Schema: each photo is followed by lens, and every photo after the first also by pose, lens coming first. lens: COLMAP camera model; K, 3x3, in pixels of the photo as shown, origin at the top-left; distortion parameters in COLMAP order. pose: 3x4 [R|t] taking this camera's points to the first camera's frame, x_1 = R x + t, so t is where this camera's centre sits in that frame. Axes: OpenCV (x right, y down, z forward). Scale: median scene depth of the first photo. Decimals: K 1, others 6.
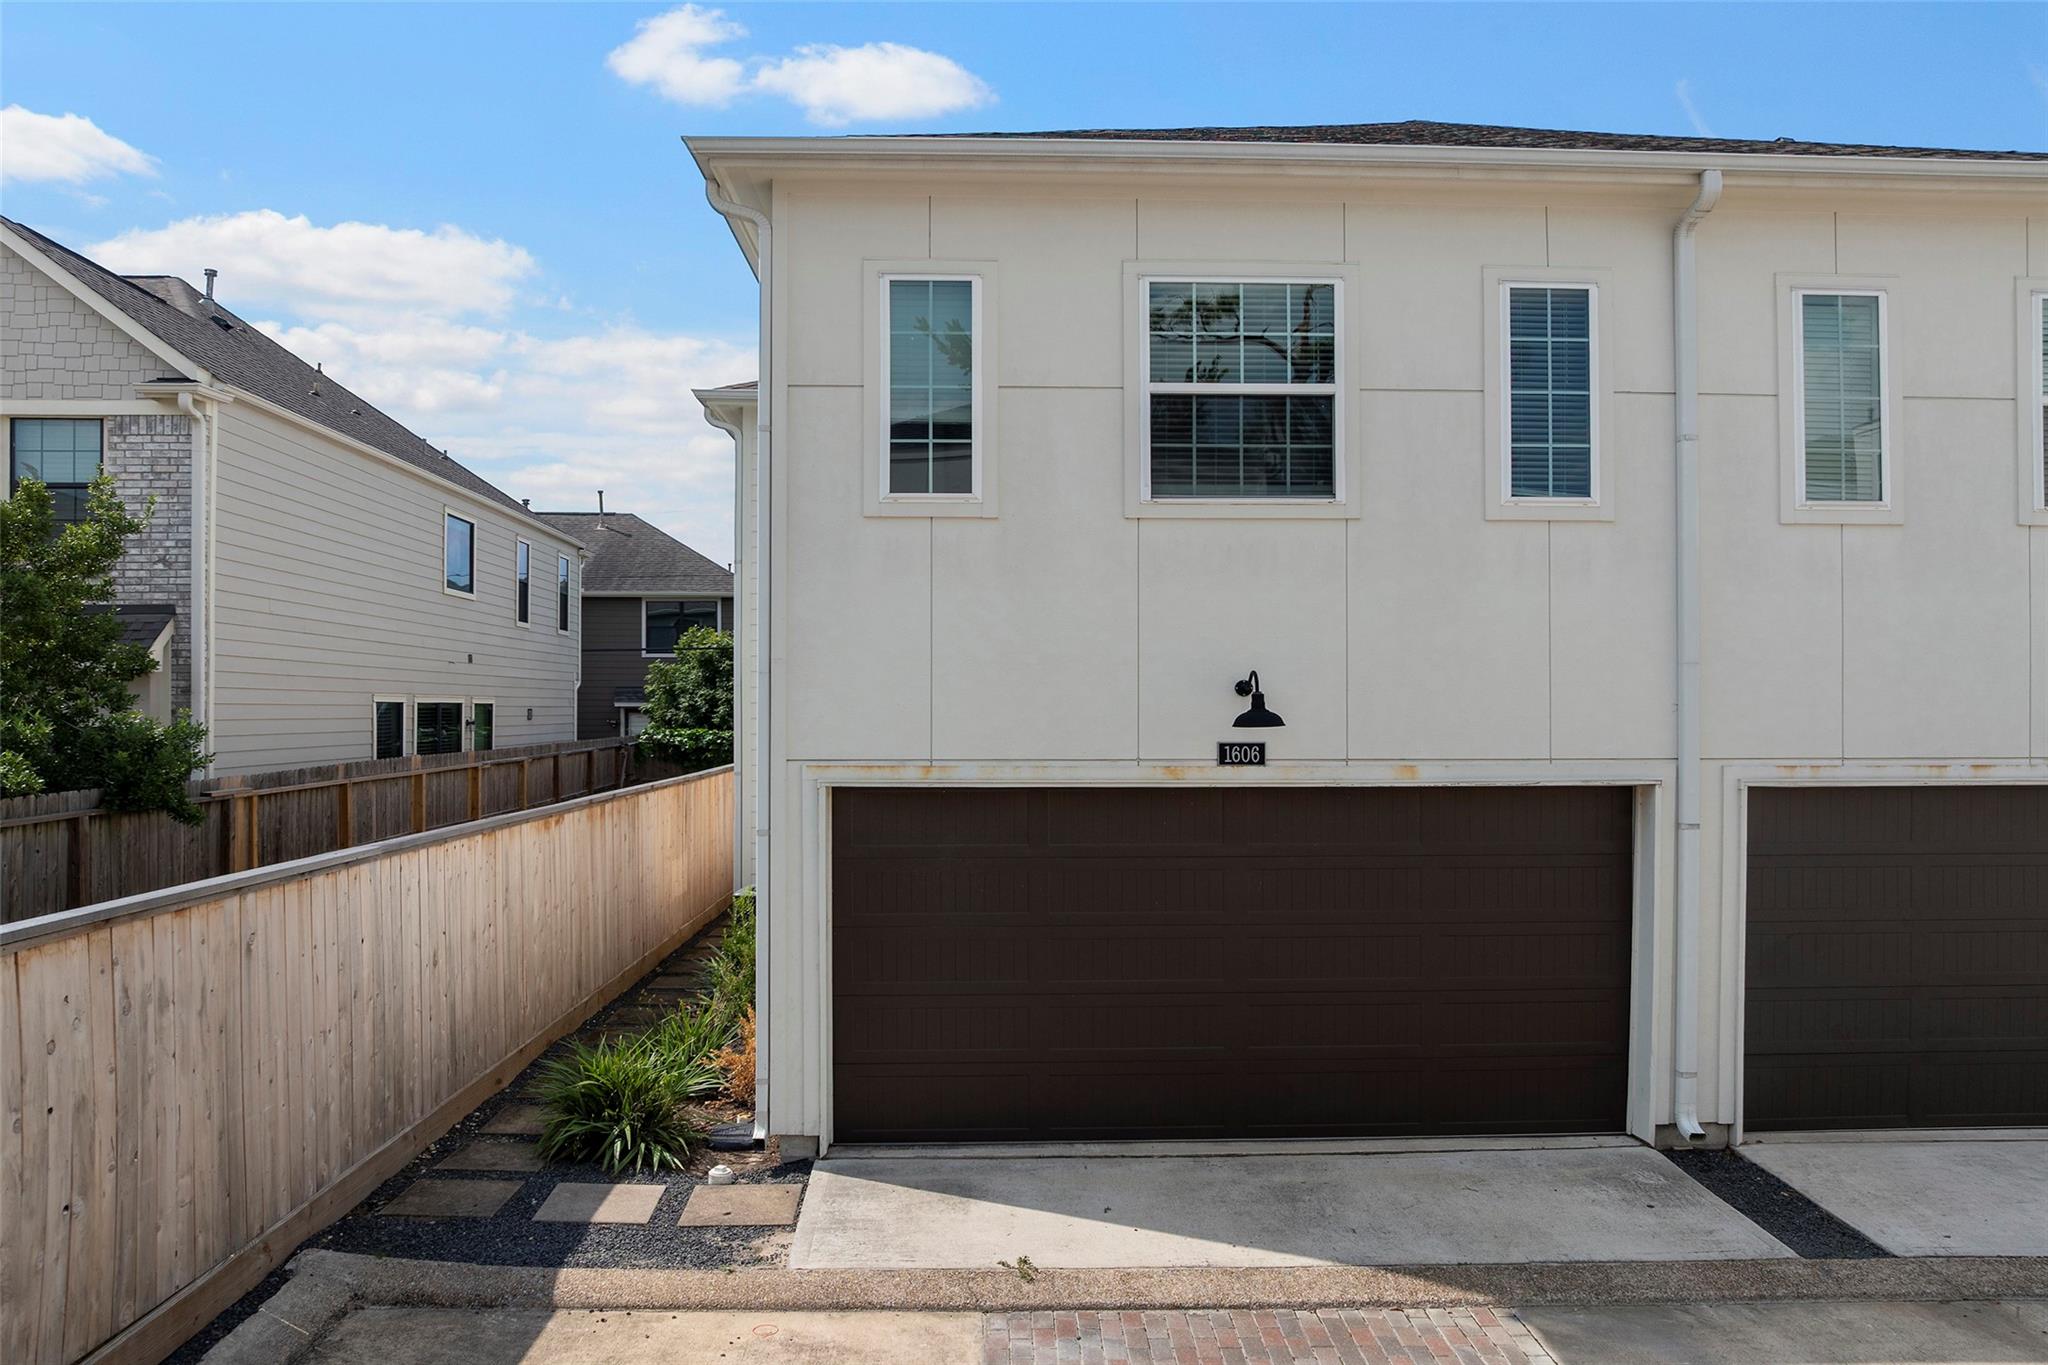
lens RADIAL K [[1512.1, 0, 1024.0], [0, 1512.1, 682.5], [0, 0, 1]] dist [-0.004270, -0.002106]
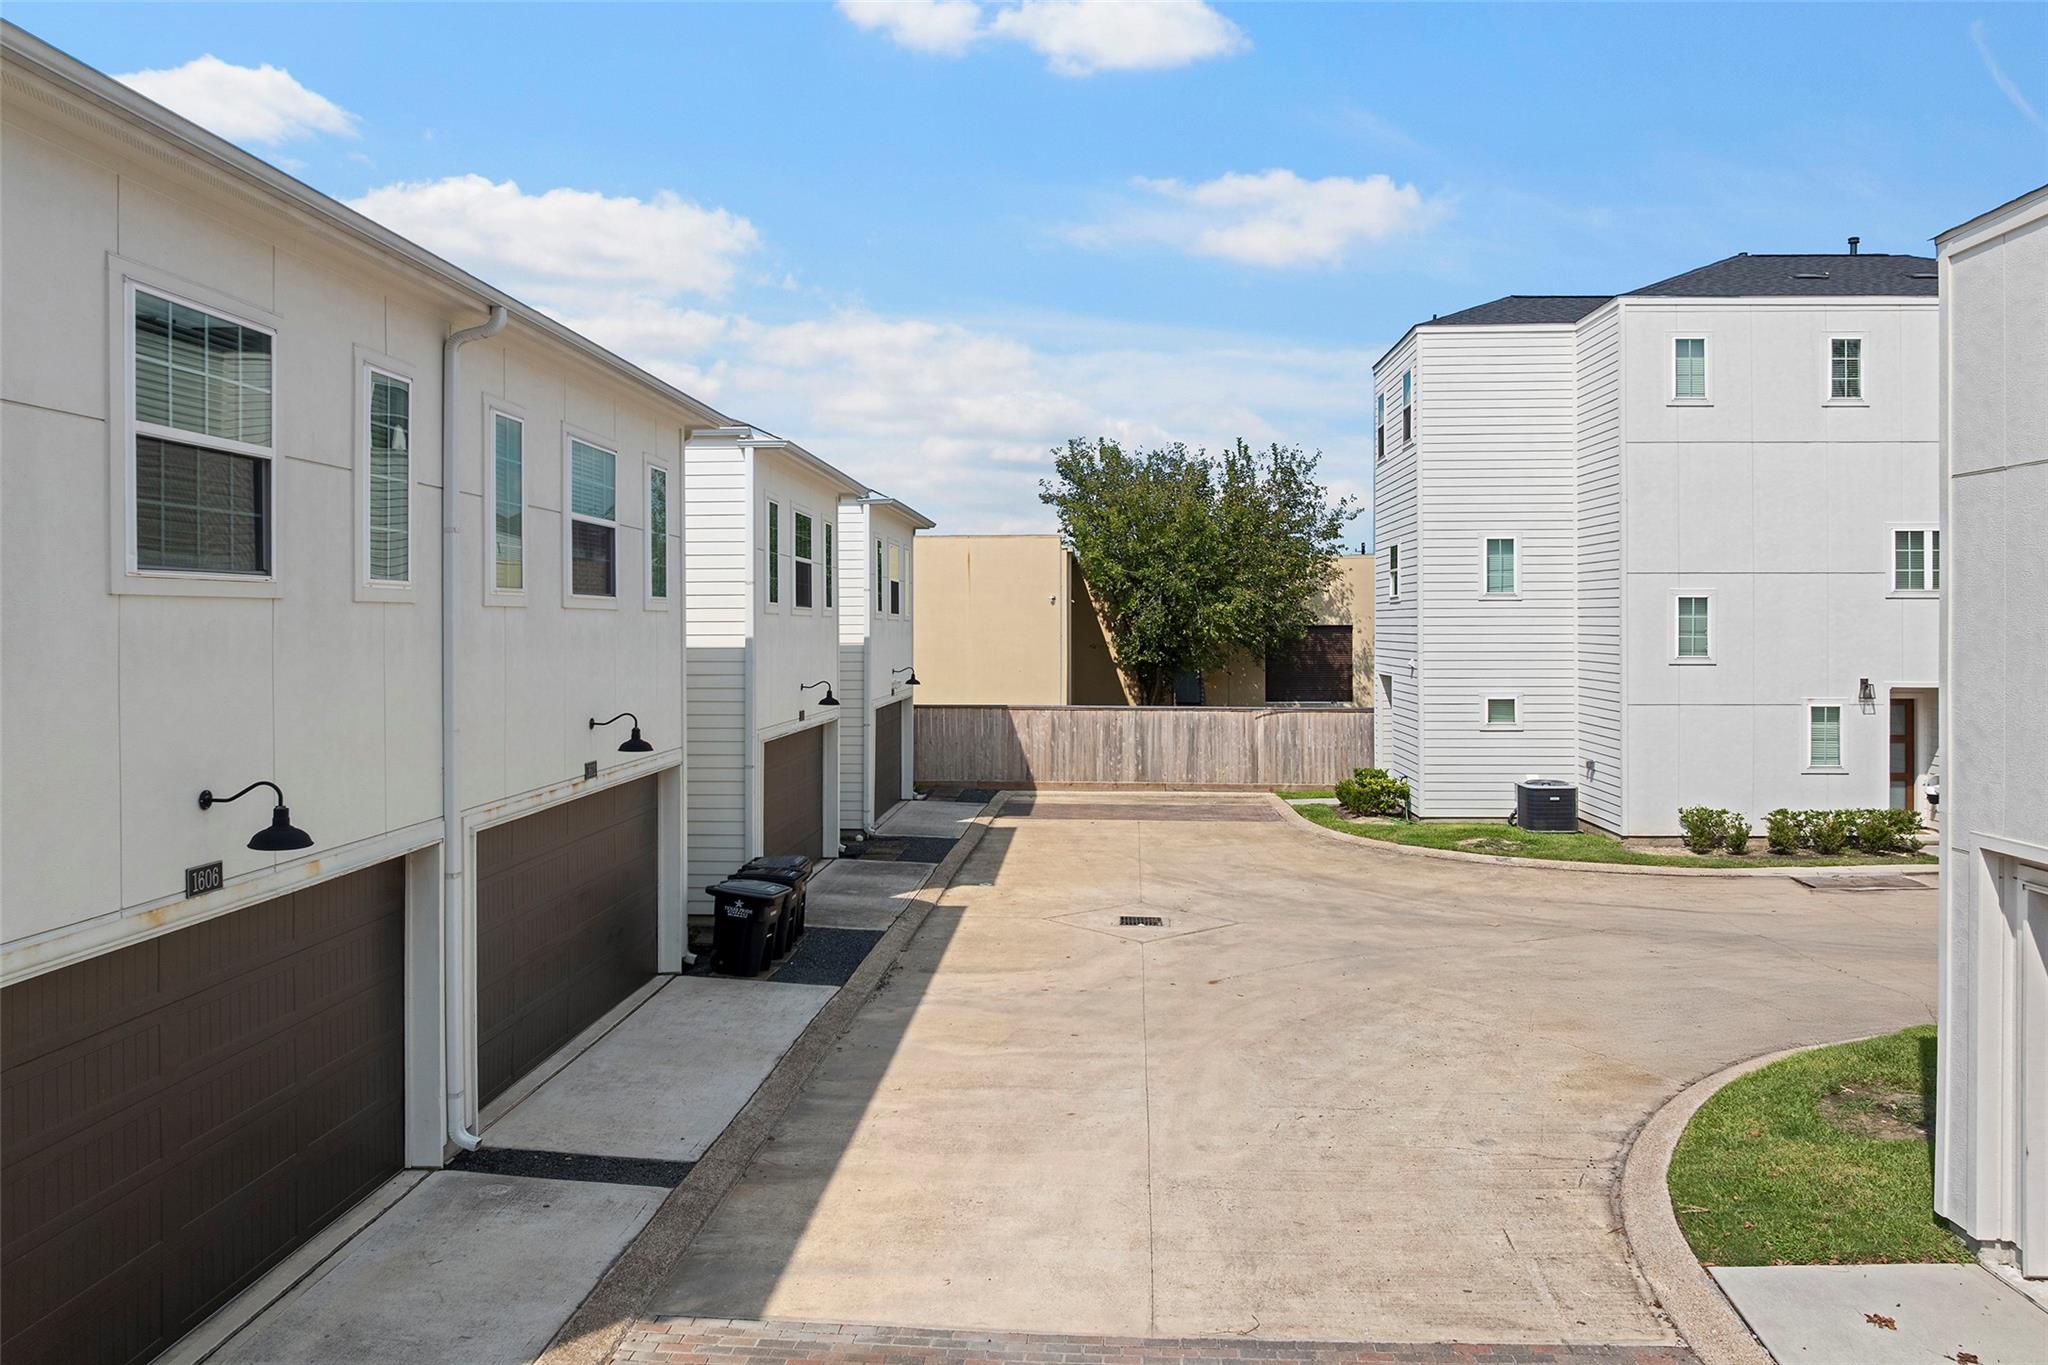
lens RADIAL K [[1488.5, 0, 1022.3], [0, 1488.5, 635.0], [0, 0, 1]] dist [-0.005381, -0.003574]
pose [[0.101524, -0.006165, 0.994814, -0.627731], [-0.018381, 0.999798, 0.008072, -0.102809], [-0.994663, -0.019105, 0.101390, 0.470644]]
